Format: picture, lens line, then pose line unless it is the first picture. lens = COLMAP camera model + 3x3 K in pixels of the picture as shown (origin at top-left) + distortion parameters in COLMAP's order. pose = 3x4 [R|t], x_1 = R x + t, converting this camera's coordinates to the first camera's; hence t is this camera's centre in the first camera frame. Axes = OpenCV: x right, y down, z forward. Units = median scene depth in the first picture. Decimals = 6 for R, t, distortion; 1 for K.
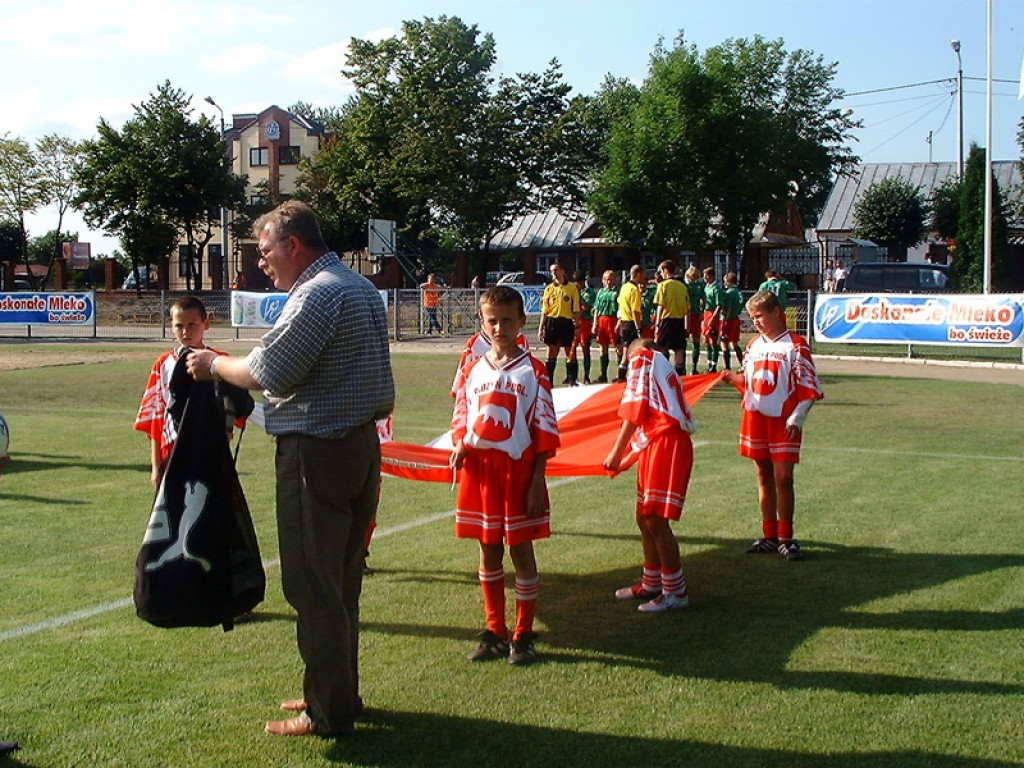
lens RADIAL K [[2275.3, 0, 512.0], [0, 2275.3, 384.0], [0, 0, 1]] dist [0.079694, -0.534290]
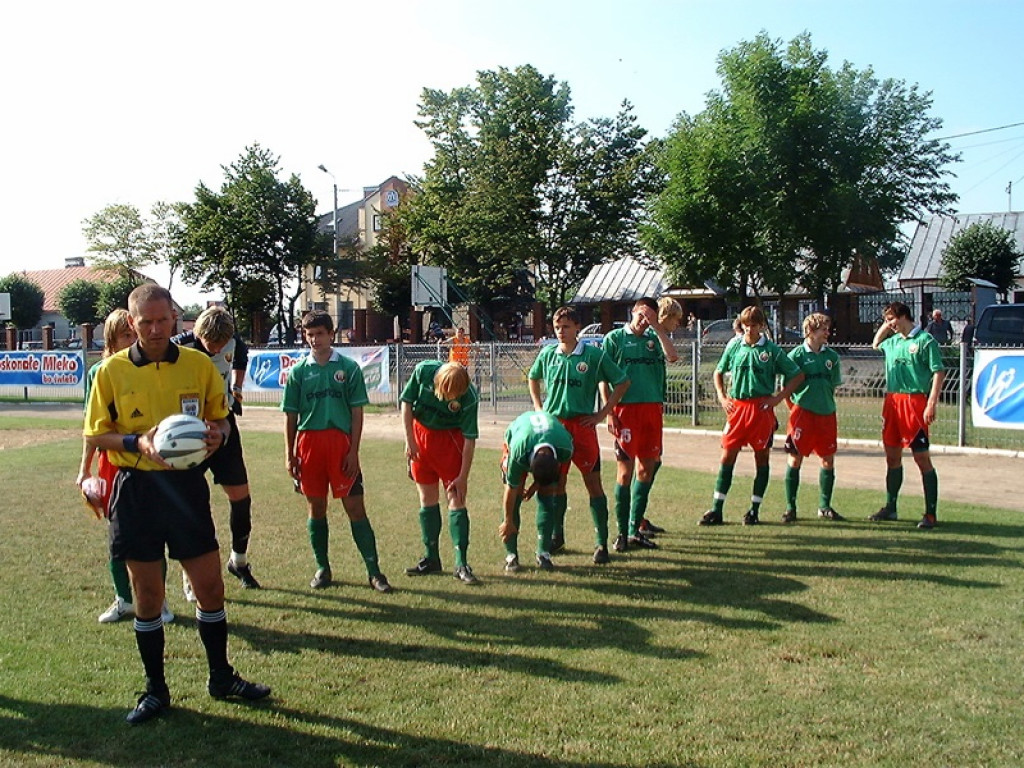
lens RADIAL K [[1322.0, 0, 512.9], [0, 1322.0, 405.7], [0, 0, 1]] dist [-0.023571, -0.020565]
pose [[0.992990, -0.003697, -0.118139, 0.035210], [0.004980, 0.999932, 0.010569, -0.019869], [0.118092, -0.011083, 0.992941, 0.434798]]
